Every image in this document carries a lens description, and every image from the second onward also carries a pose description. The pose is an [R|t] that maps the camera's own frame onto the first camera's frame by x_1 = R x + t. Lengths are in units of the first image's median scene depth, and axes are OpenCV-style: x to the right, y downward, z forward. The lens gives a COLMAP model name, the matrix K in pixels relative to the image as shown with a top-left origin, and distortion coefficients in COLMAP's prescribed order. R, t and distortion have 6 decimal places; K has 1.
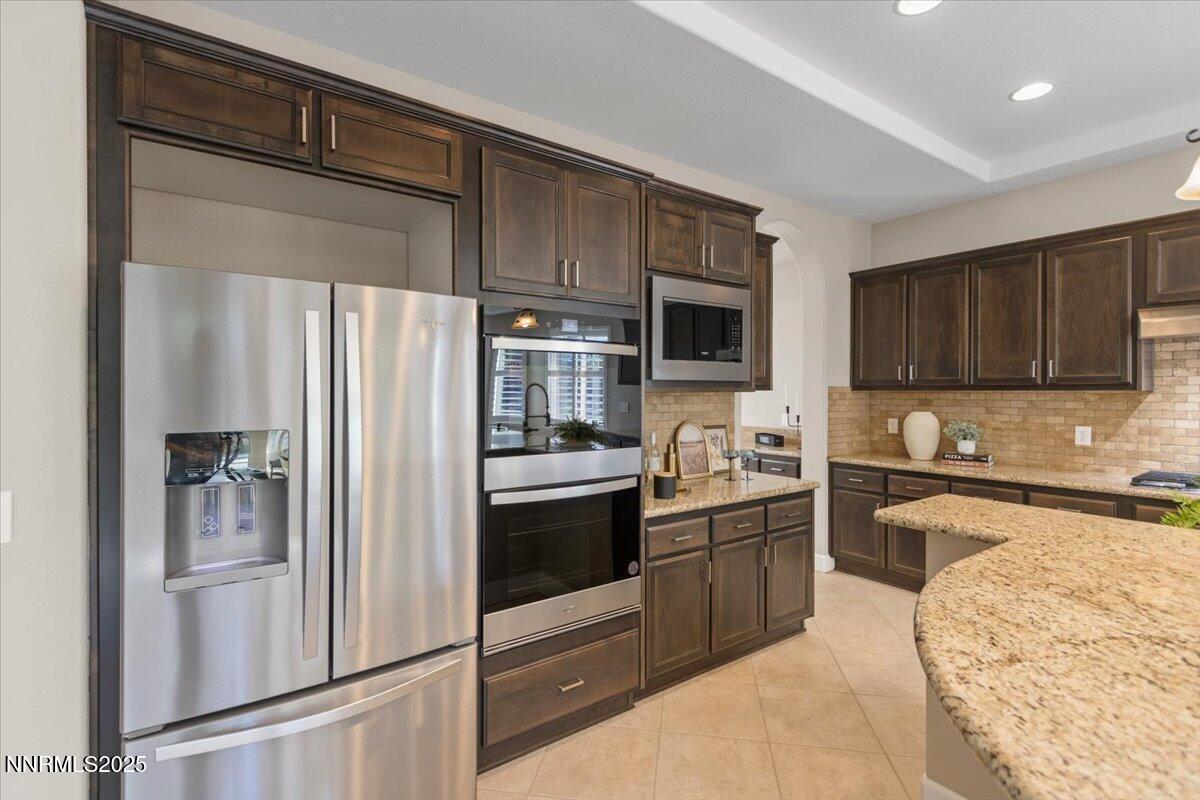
lens RADIAL K [[561.8, 0, 598.0], [0, 561.8, 389.8], [0, 0, 1]] dist [0.013606, -0.001043]
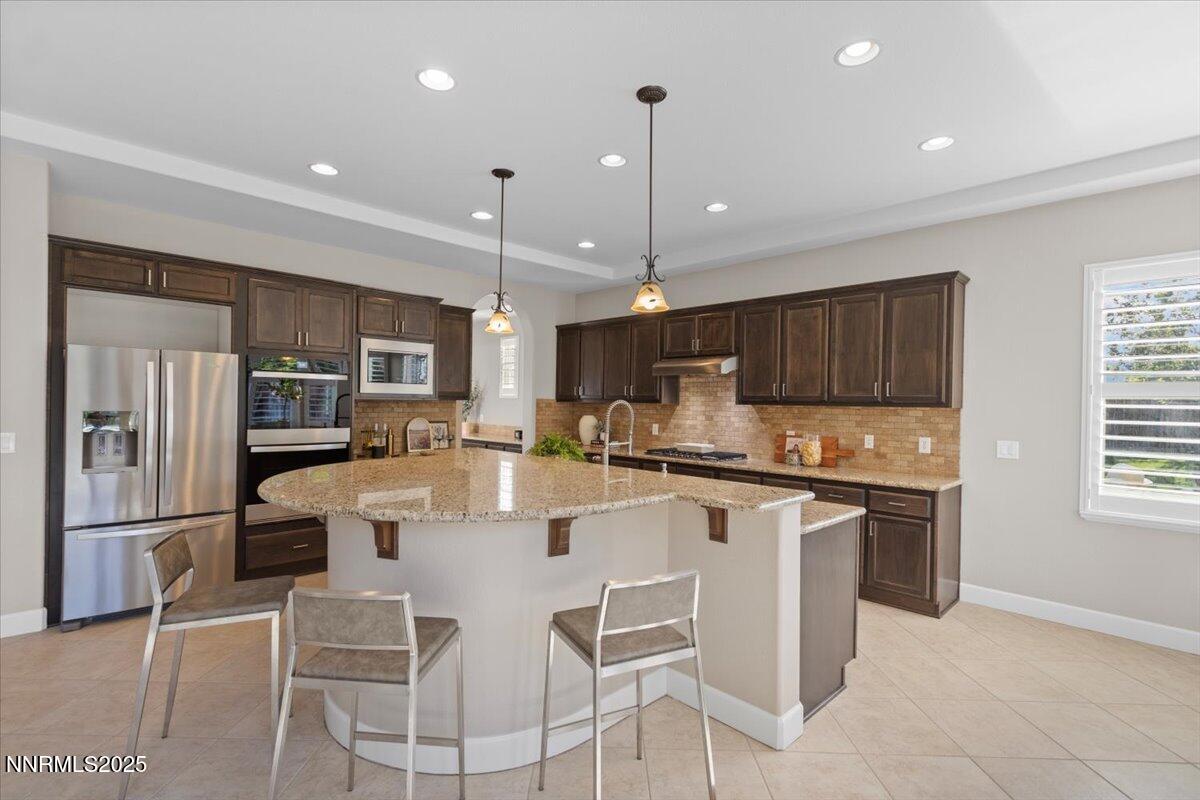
lens RADIAL K [[561.8, 0, 595.1], [0, 561.8, 402.7], [0, 0, 1]] dist [0.013606, -0.001043]
pose [[0.989939, 0.015759, 0.140615, 0.598559], [-0.016154, 0.999868, 0.001662, -0.000675], [-0.140570, -0.003917, 0.990063, -0.959817]]
